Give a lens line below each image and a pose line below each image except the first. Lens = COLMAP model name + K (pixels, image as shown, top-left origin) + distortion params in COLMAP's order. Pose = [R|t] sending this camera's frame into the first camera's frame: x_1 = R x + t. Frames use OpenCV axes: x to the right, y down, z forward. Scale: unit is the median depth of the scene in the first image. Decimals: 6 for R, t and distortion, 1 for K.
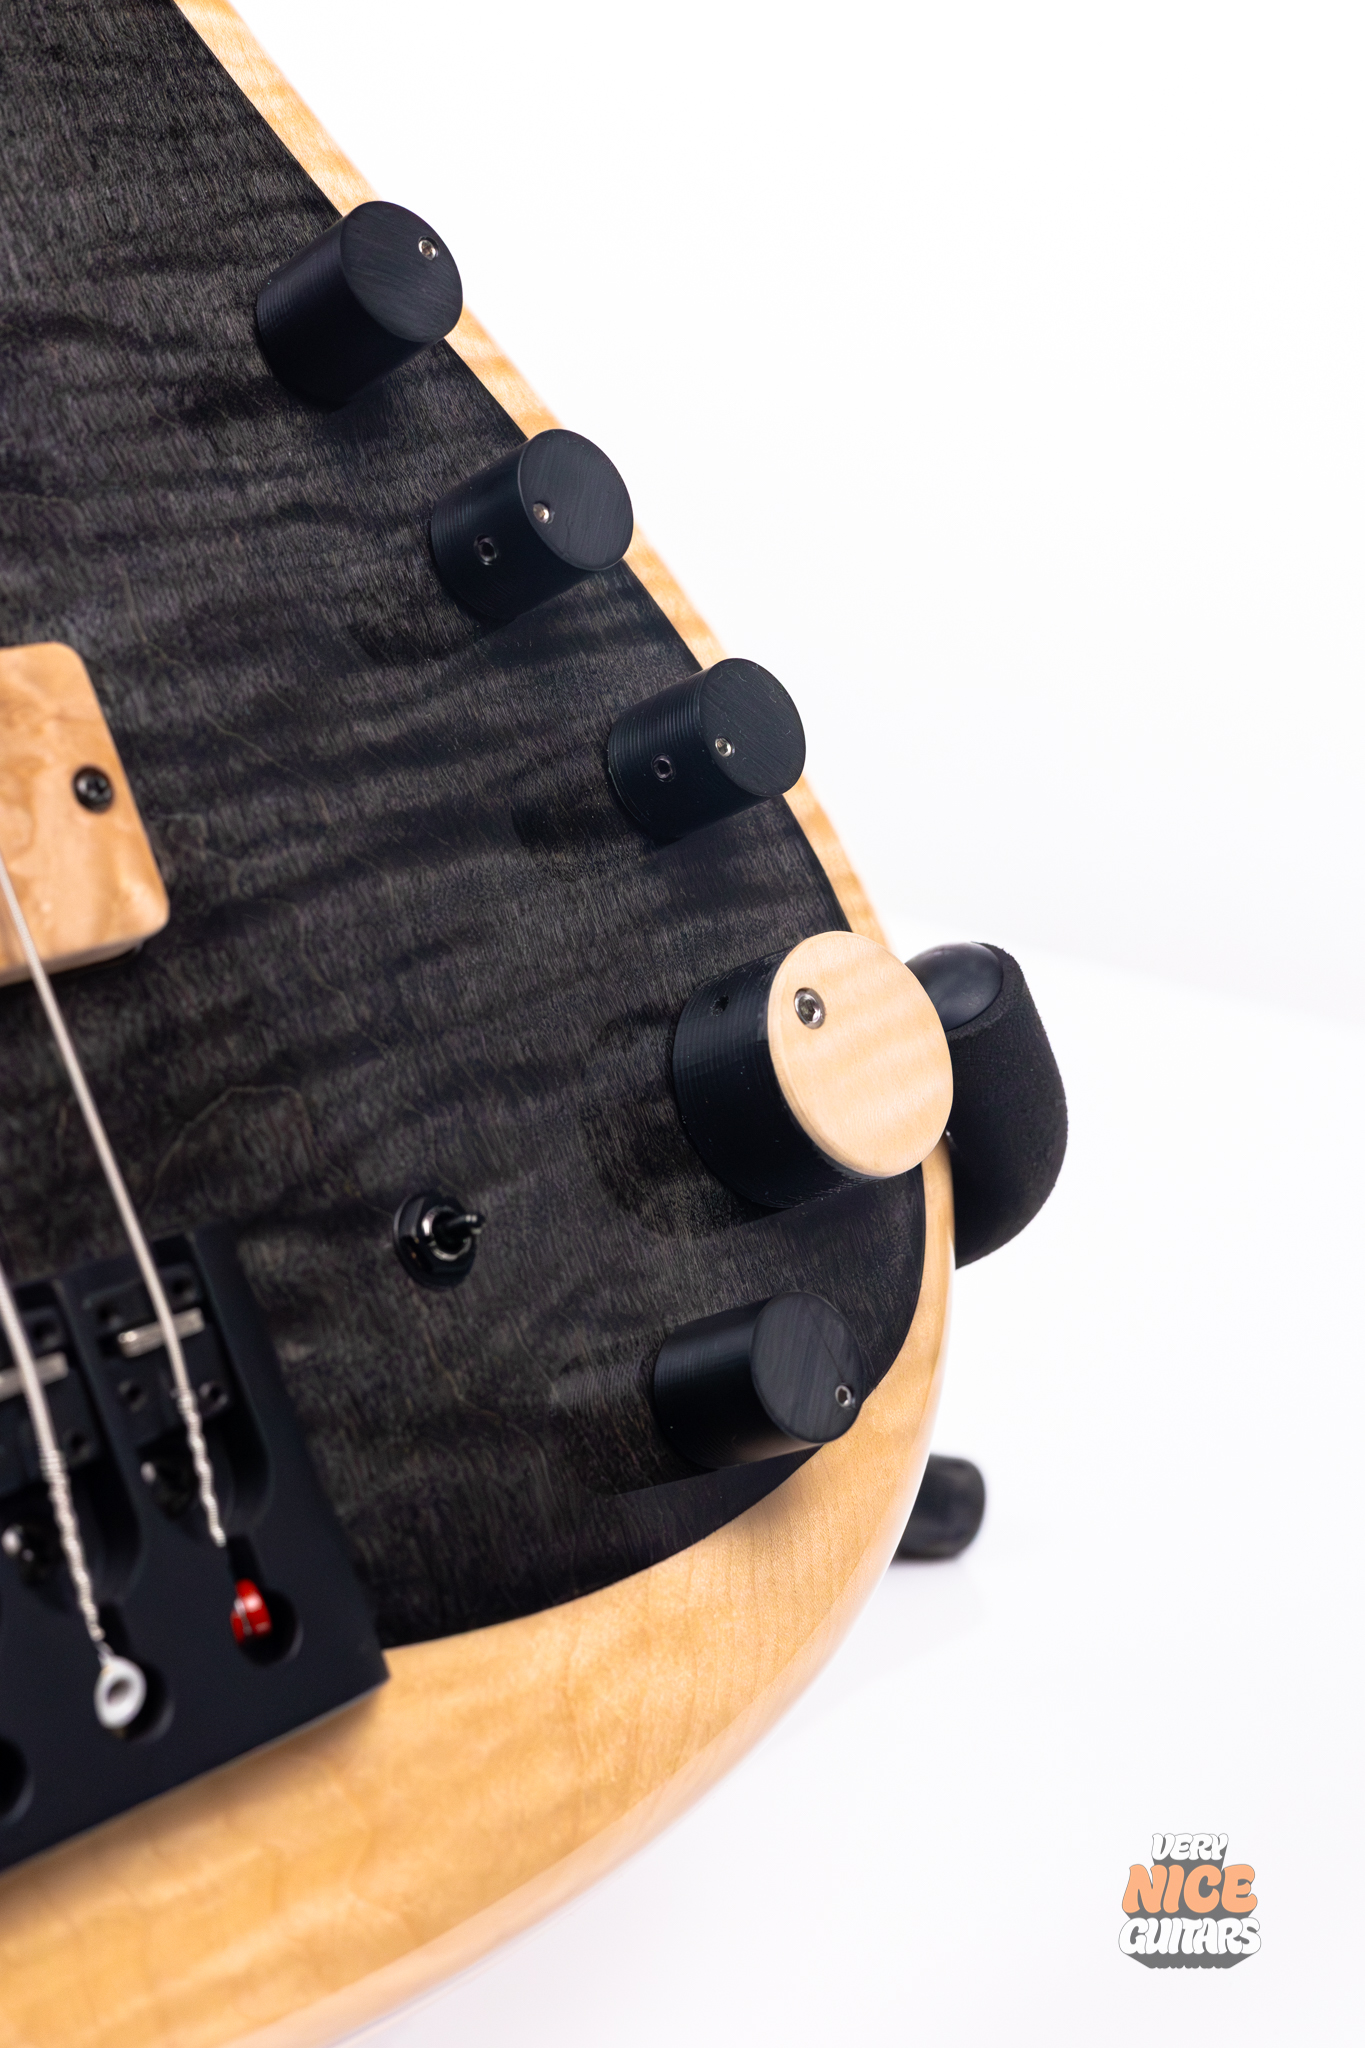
lens RADIAL K [[3294.1, 0, 691.1], [0, 3294.1, 1022.2], [0, 0, 1]] dist [-0.015964, 0.000000]
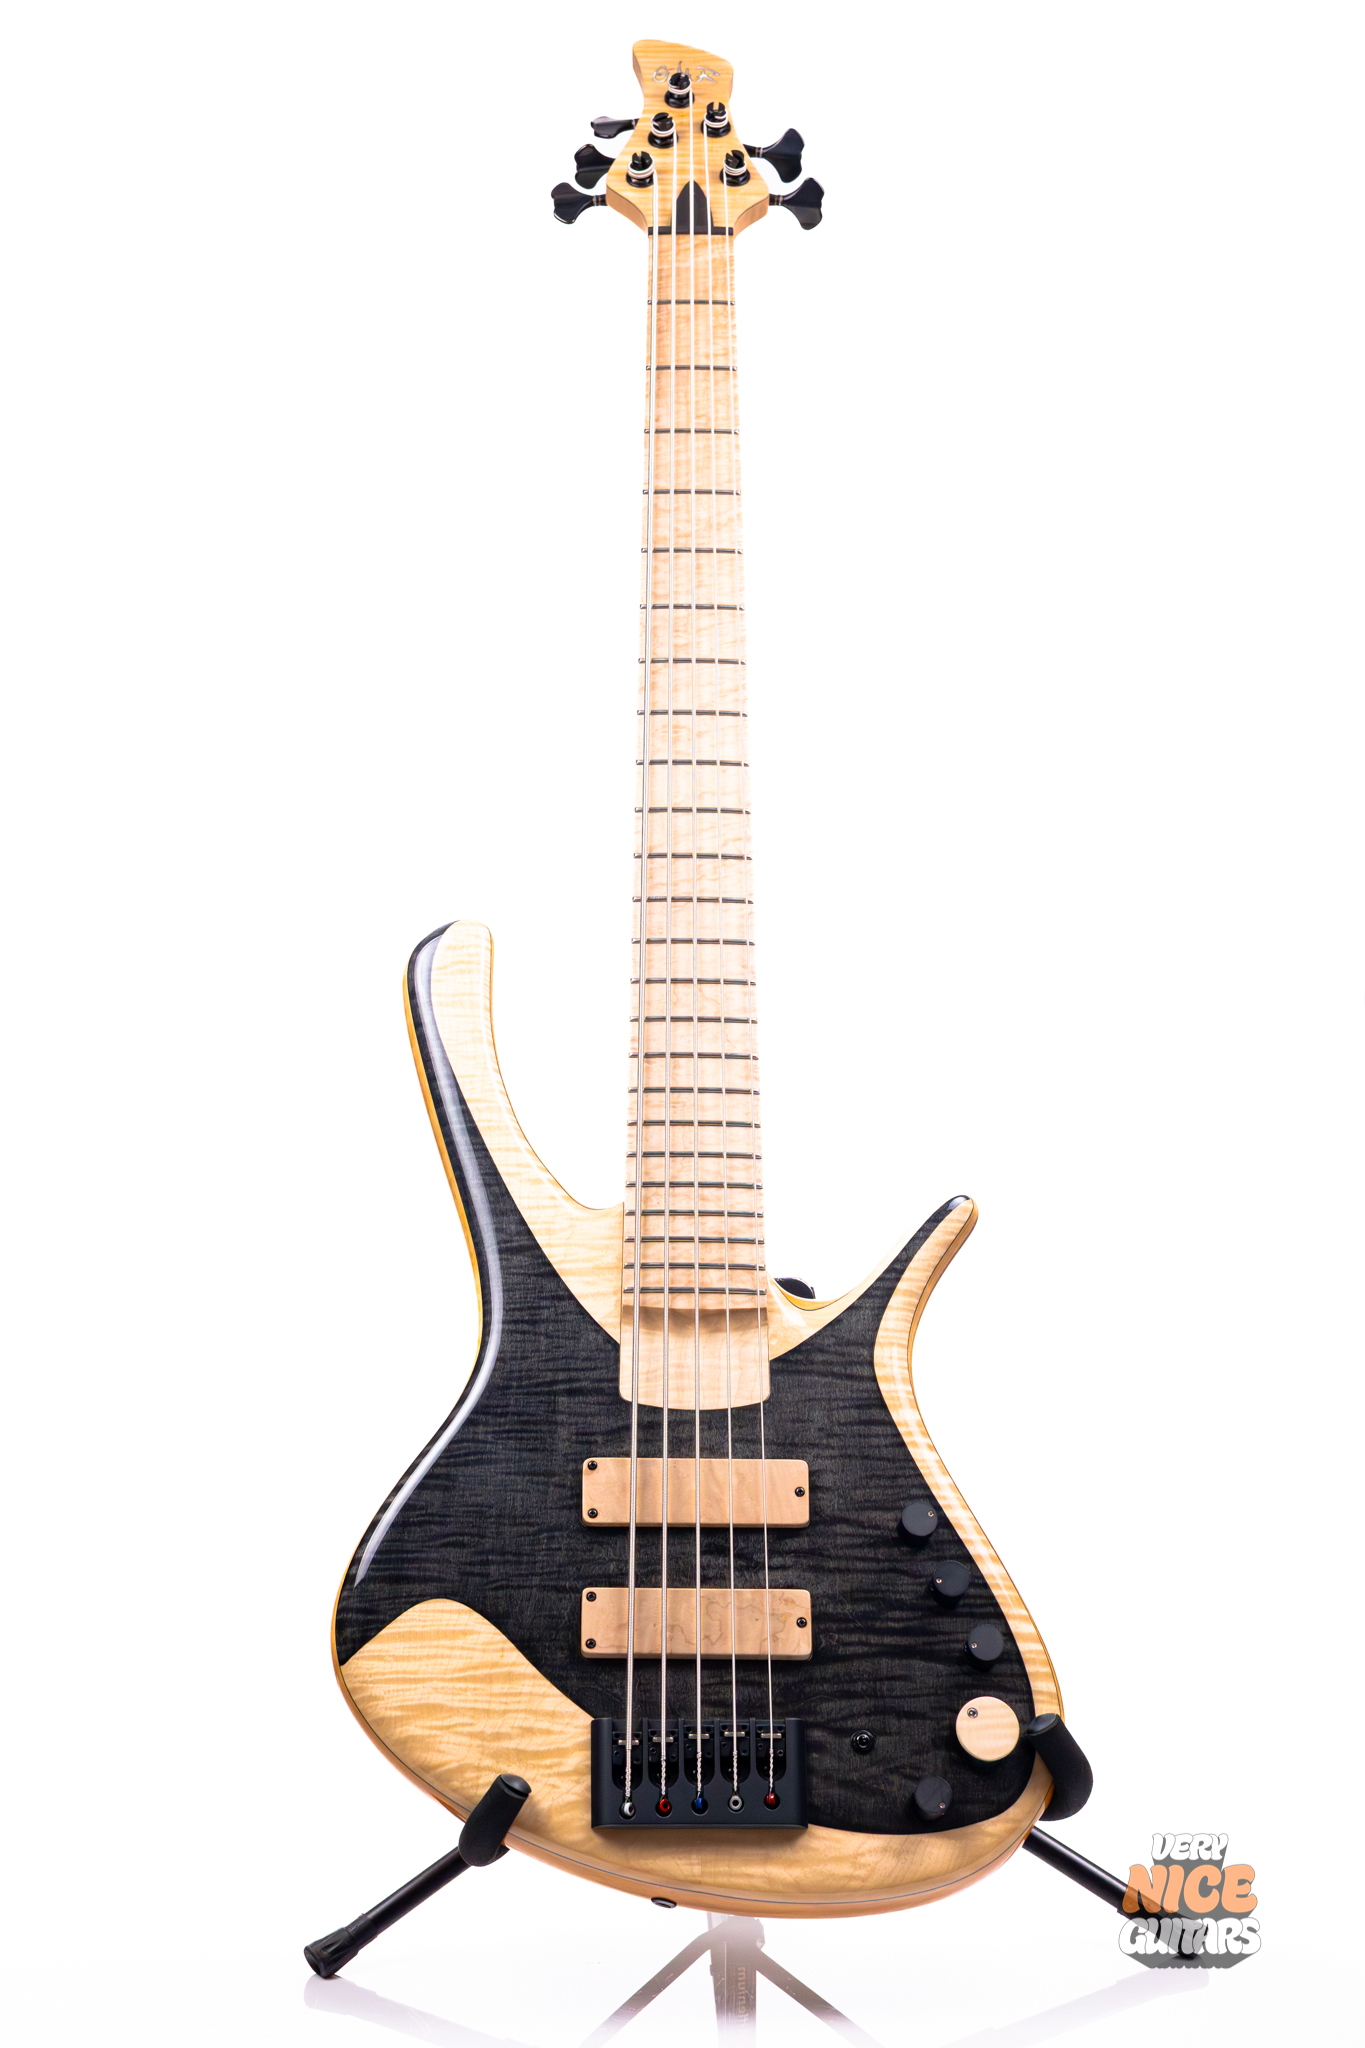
lens RADIAL K [[3719.7, 0, 686.6], [0, 3719.7, 863.8], [0, 0, 1]] dist [-0.043253, 0.000000]
pose [[0.721699, 0.024909, -0.691758, 3.125391], [-0.232229, 0.950146, -0.208068, 0.037595], [0.652089, 0.310809, 0.691504, -2.897372]]
